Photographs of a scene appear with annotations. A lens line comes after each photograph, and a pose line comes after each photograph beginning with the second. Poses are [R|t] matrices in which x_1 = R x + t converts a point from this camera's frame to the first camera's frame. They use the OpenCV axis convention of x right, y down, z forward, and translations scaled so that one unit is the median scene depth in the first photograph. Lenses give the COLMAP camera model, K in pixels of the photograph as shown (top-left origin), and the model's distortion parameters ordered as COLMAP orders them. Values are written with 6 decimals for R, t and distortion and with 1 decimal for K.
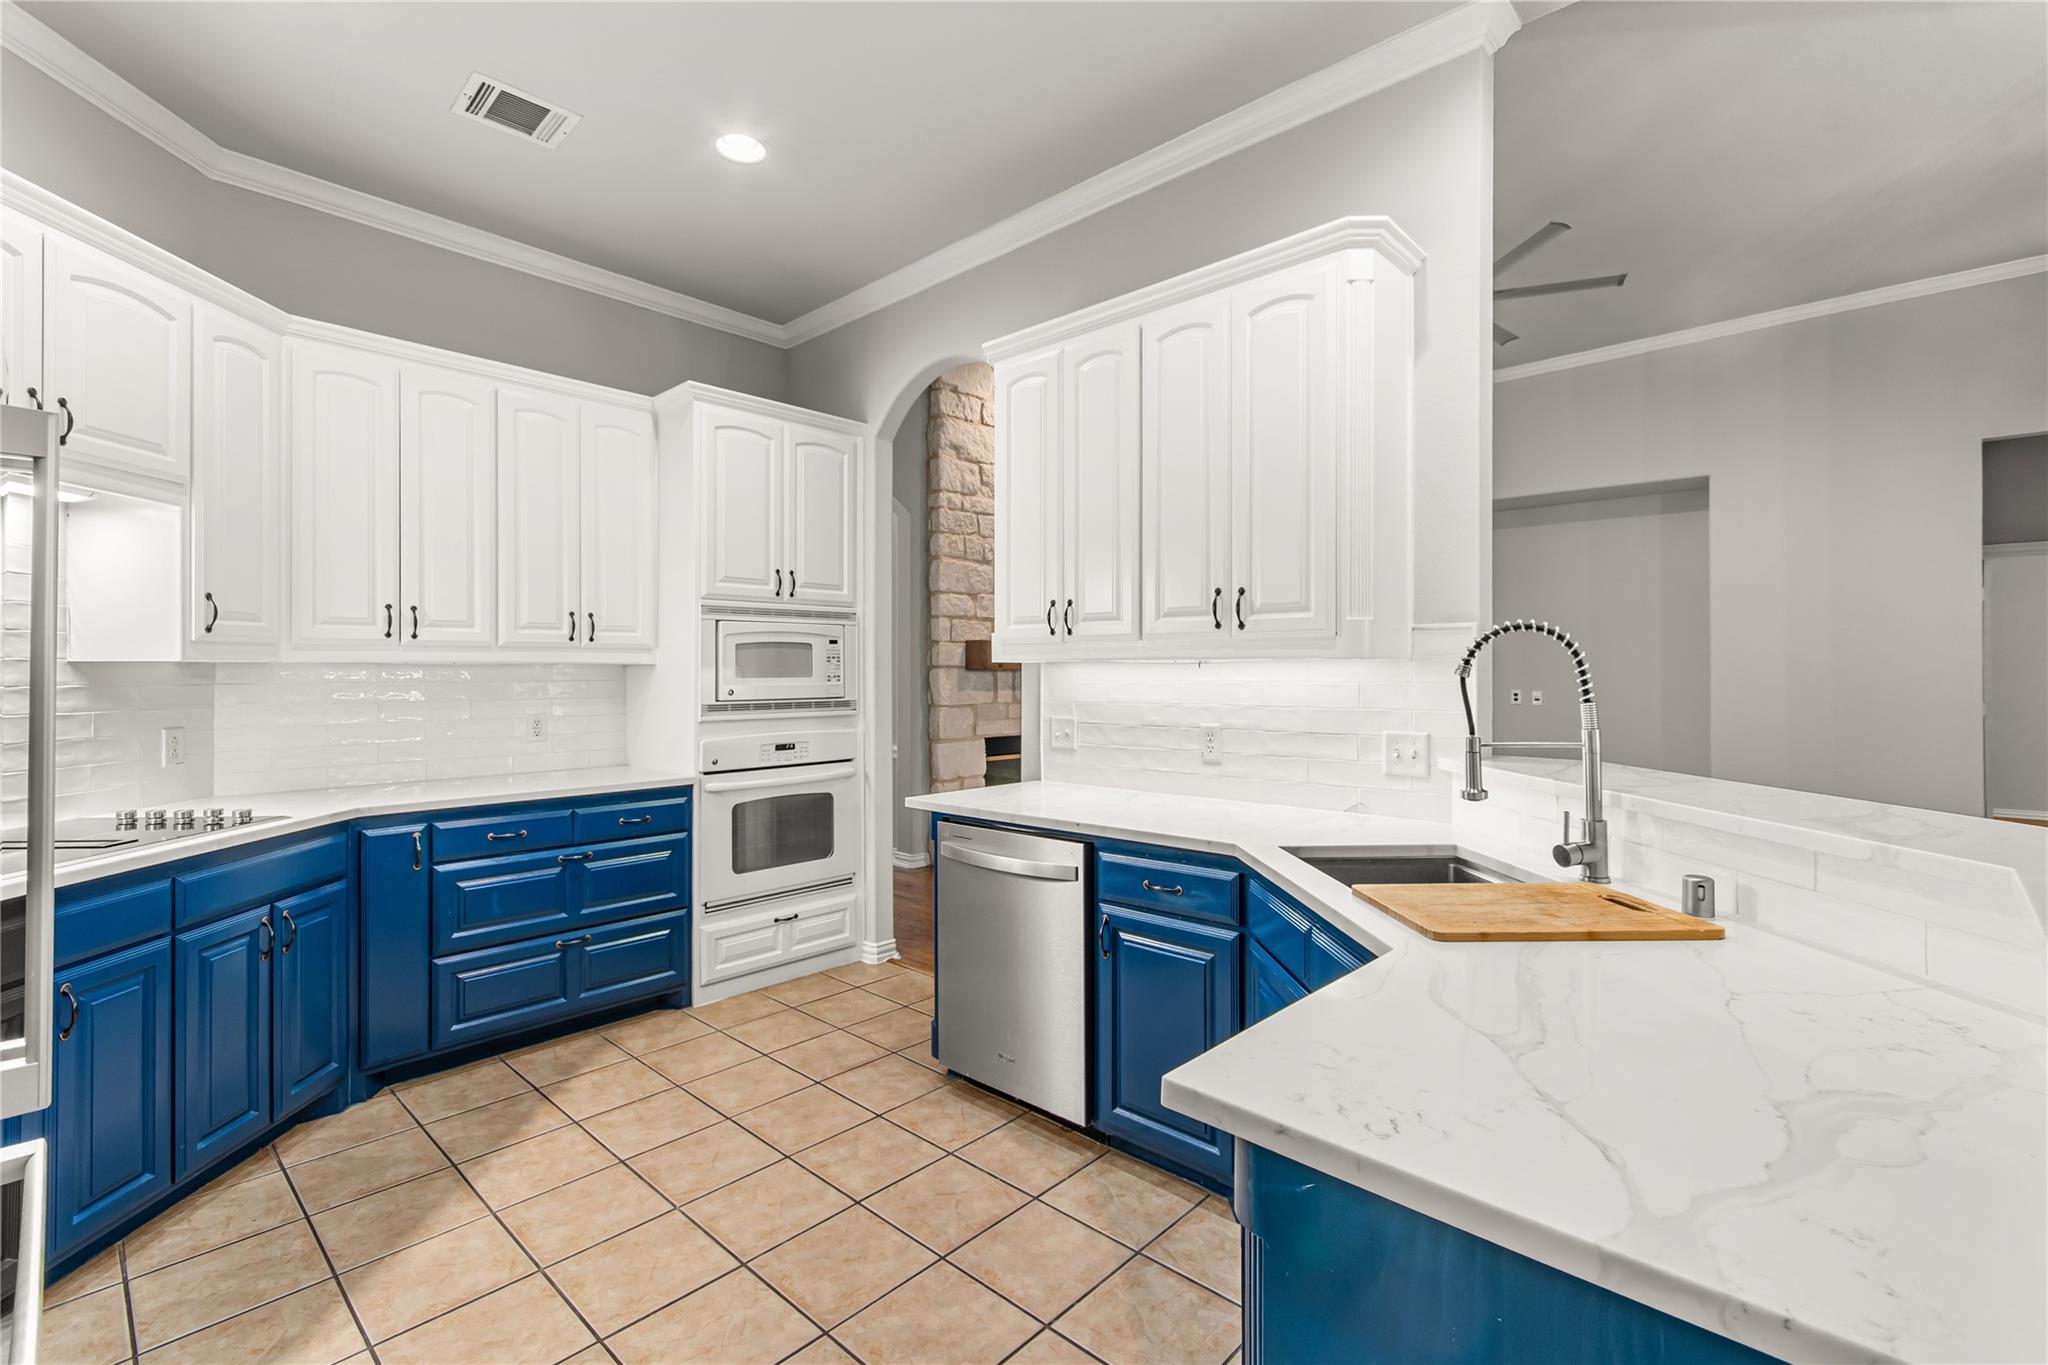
lens RADIAL K [[901.0, 0, 1013.2], [0, 901.0, 675.0], [0, 0, 1]] dist [0.004443, -0.000839]
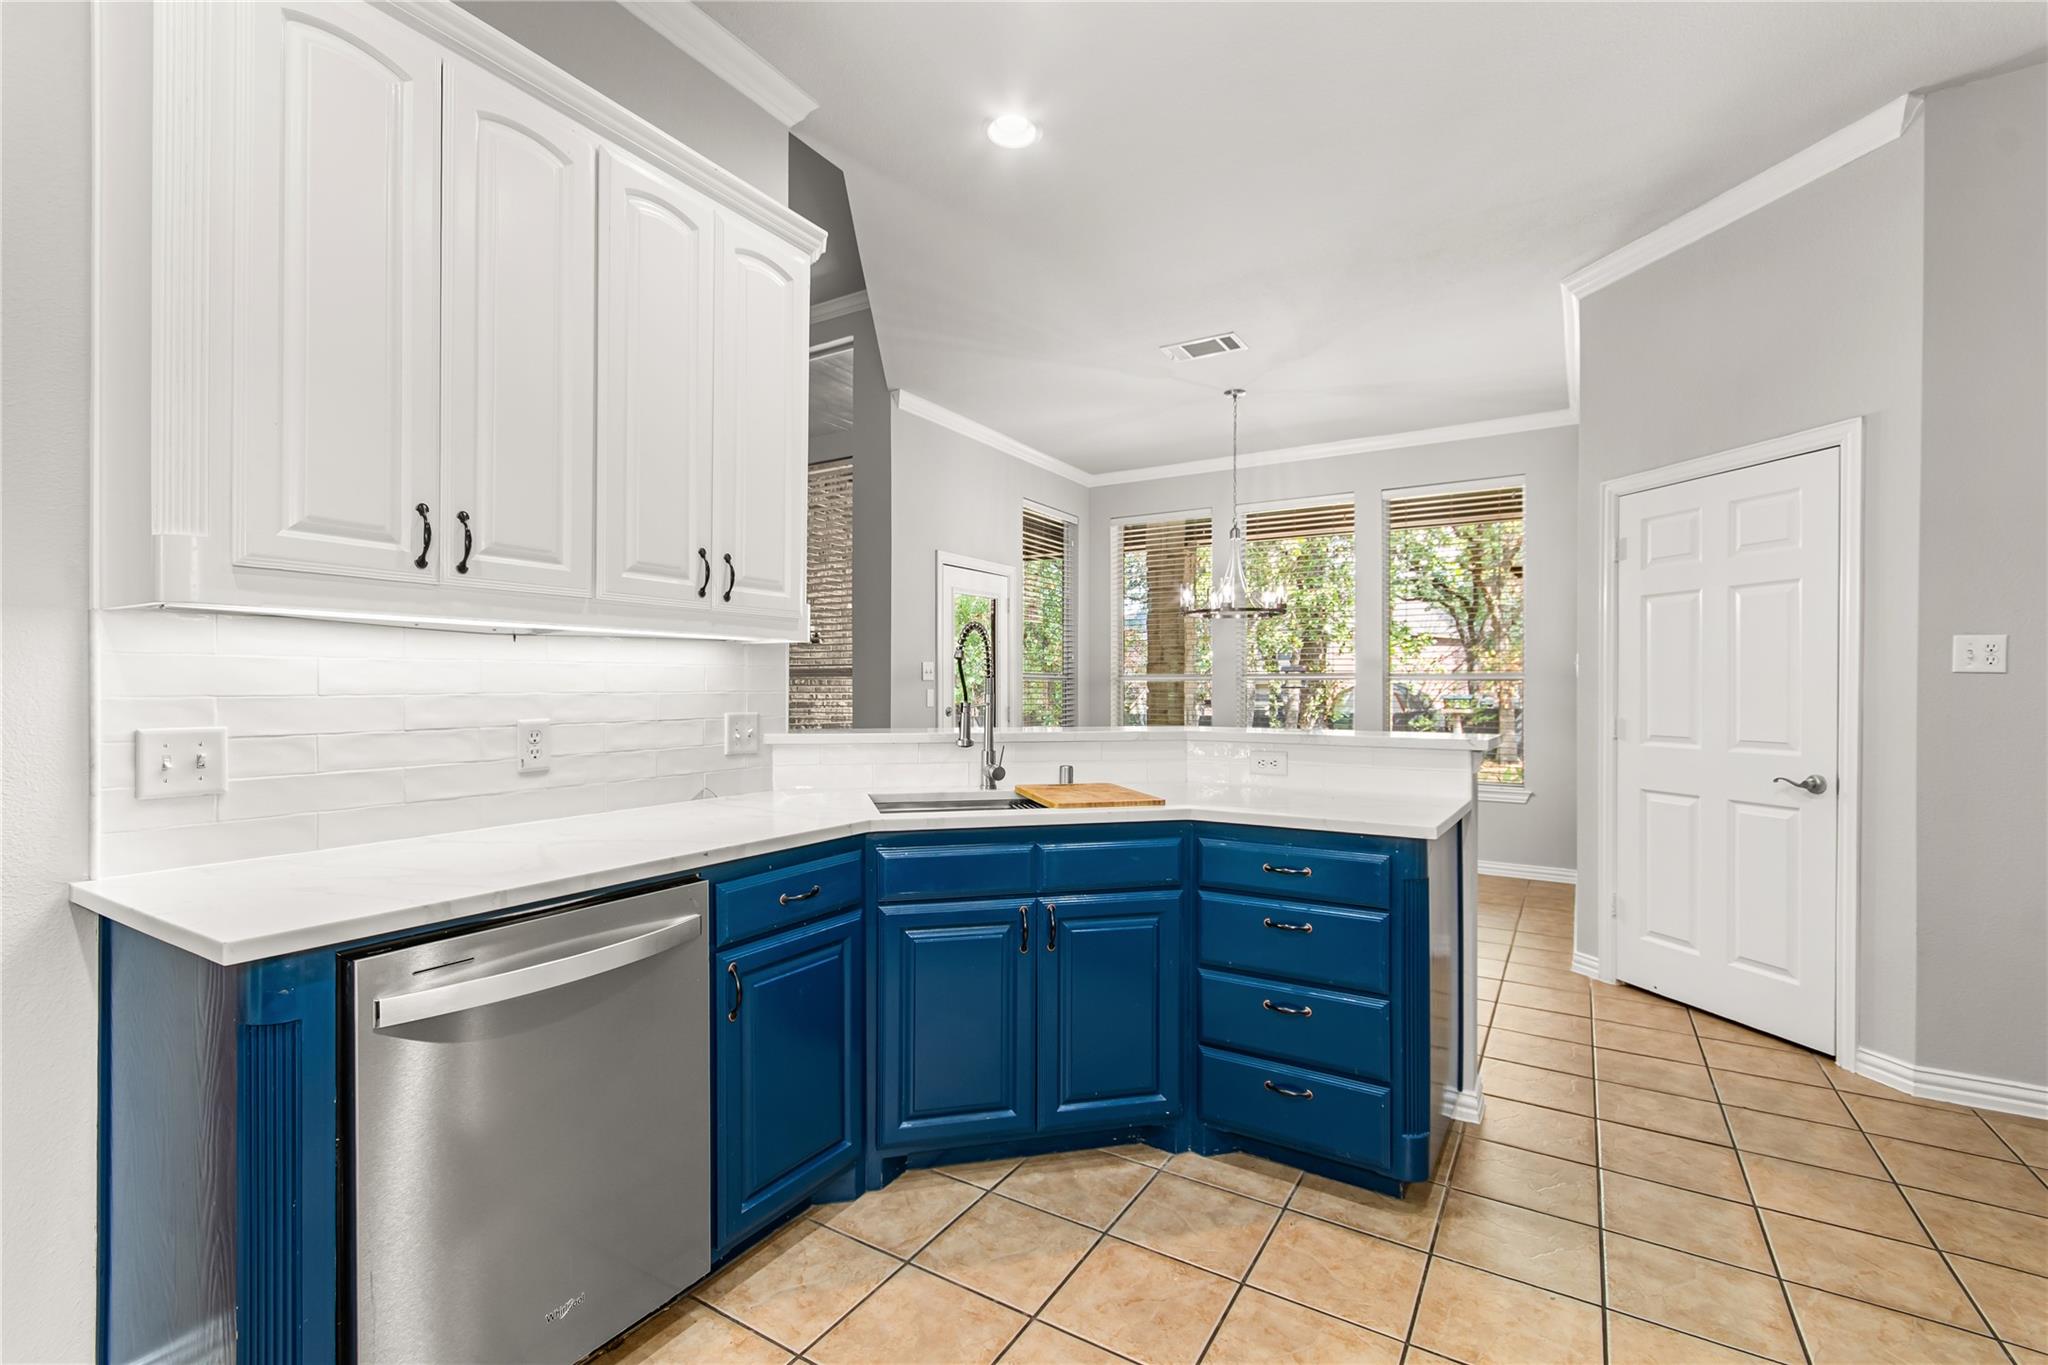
lens RADIAL K [[901.0, 0, 1018.3], [0, 901.0, 692.6], [0, 0, 1]] dist [0.004443, -0.000839]
pose [[-0.195305, -0.005417, 0.980728, -0.494687], [0.000571, 0.999984, 0.005637, 0.025180], [-0.980742, 0.001661, -0.195299, 0.658105]]
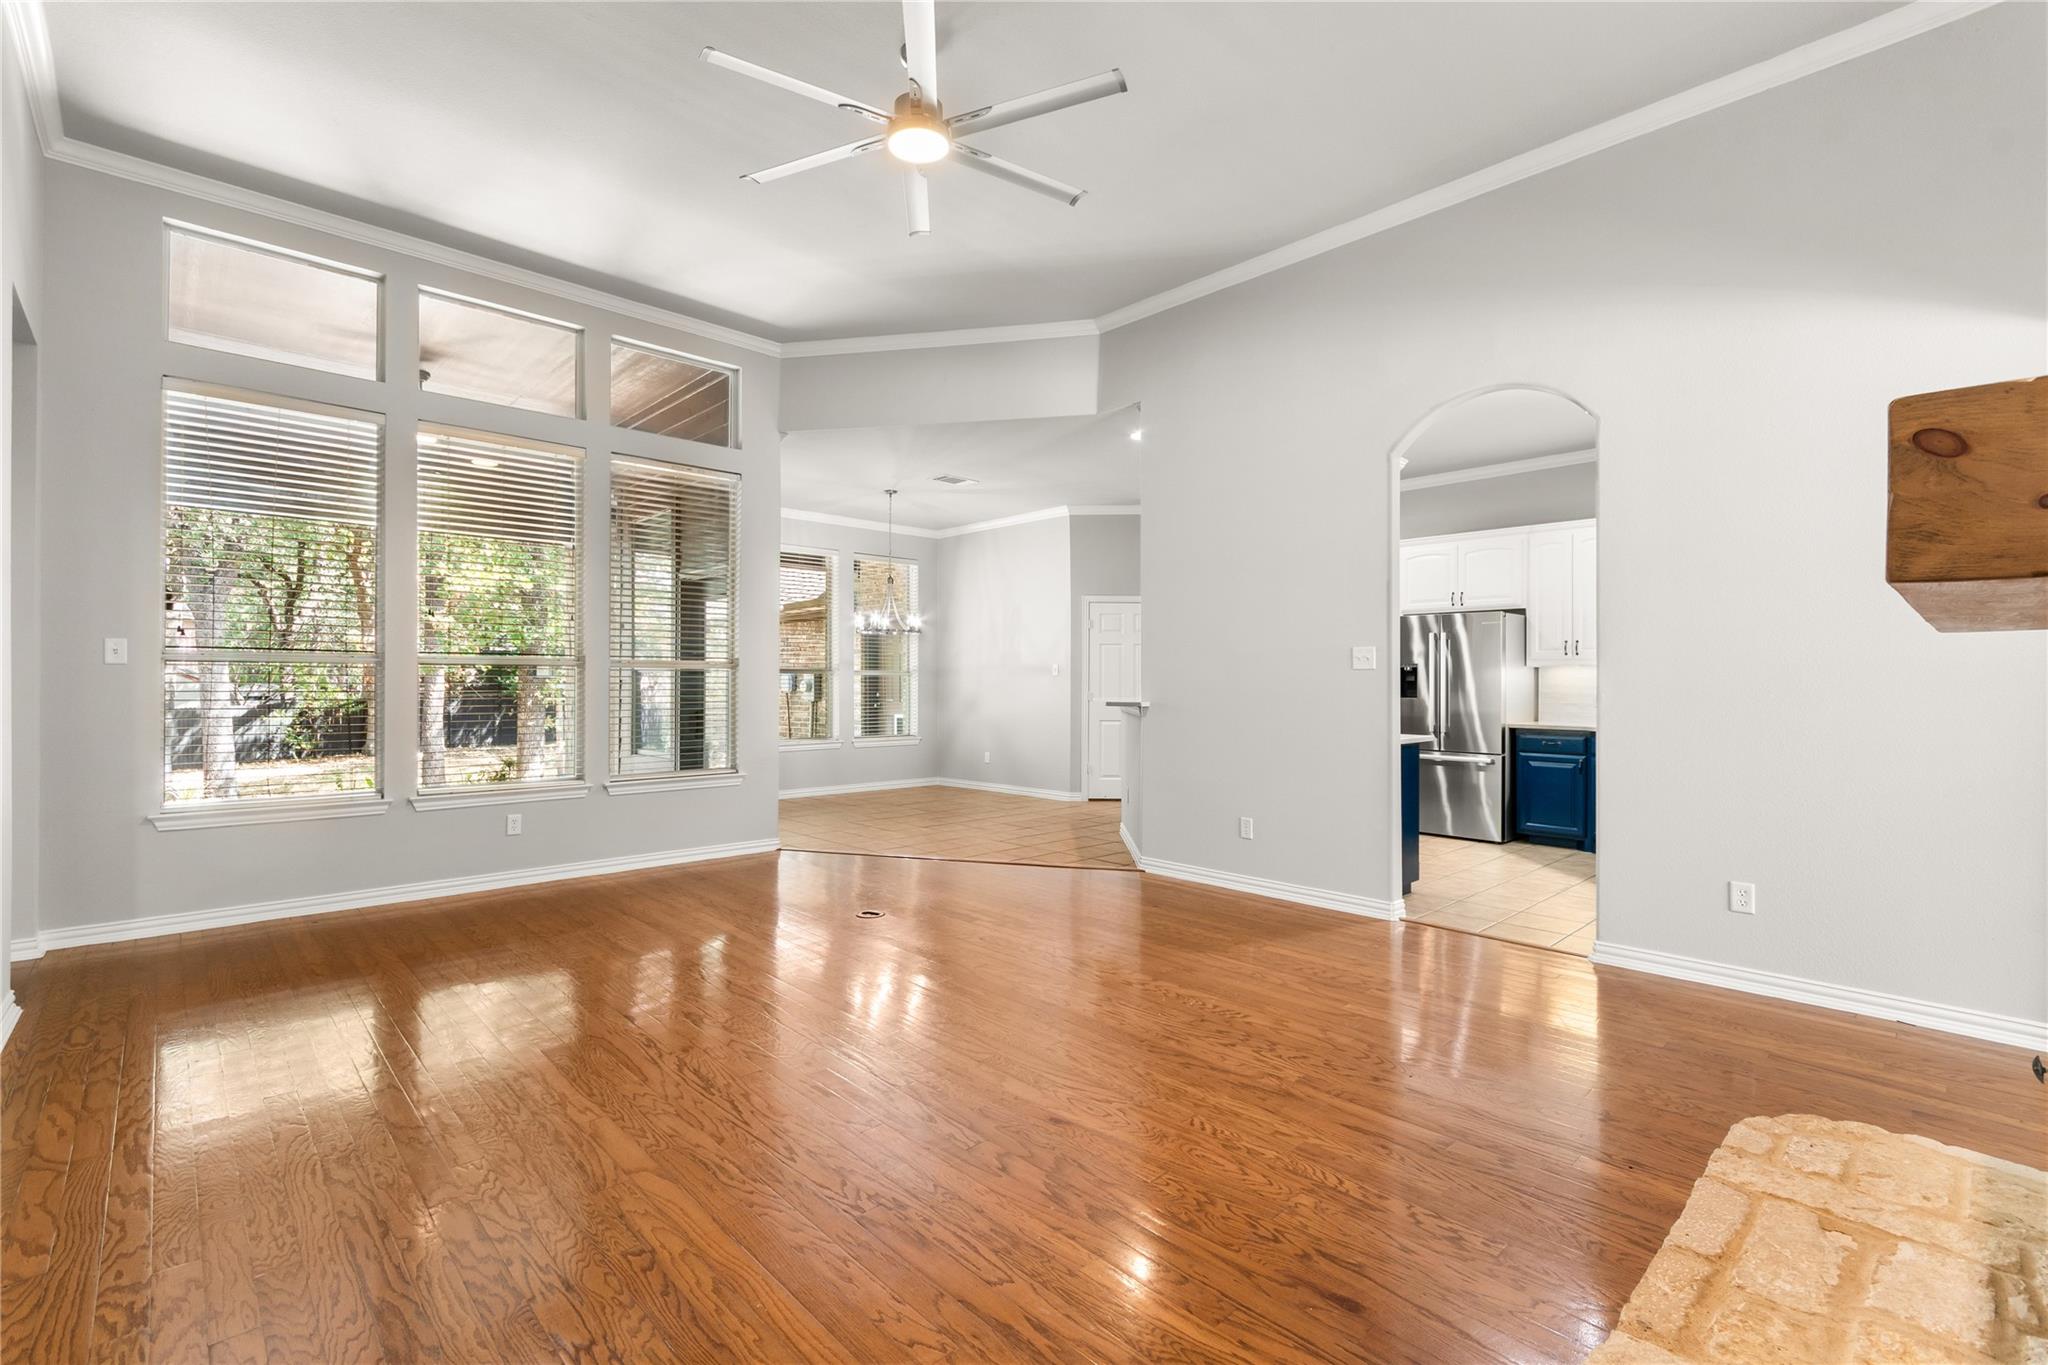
lens RADIAL K [[901.0, 0, 1027.6], [0, 901.0, 686.9], [0, 0, 1]] dist [0.004443, -0.000839]
pose [[-0.999228, -0.003378, 0.039132, 0.552124], [-0.003045, 0.999959, 0.008559, 0.023369], [-0.039159, 0.008433, -0.999197, 2.495459]]
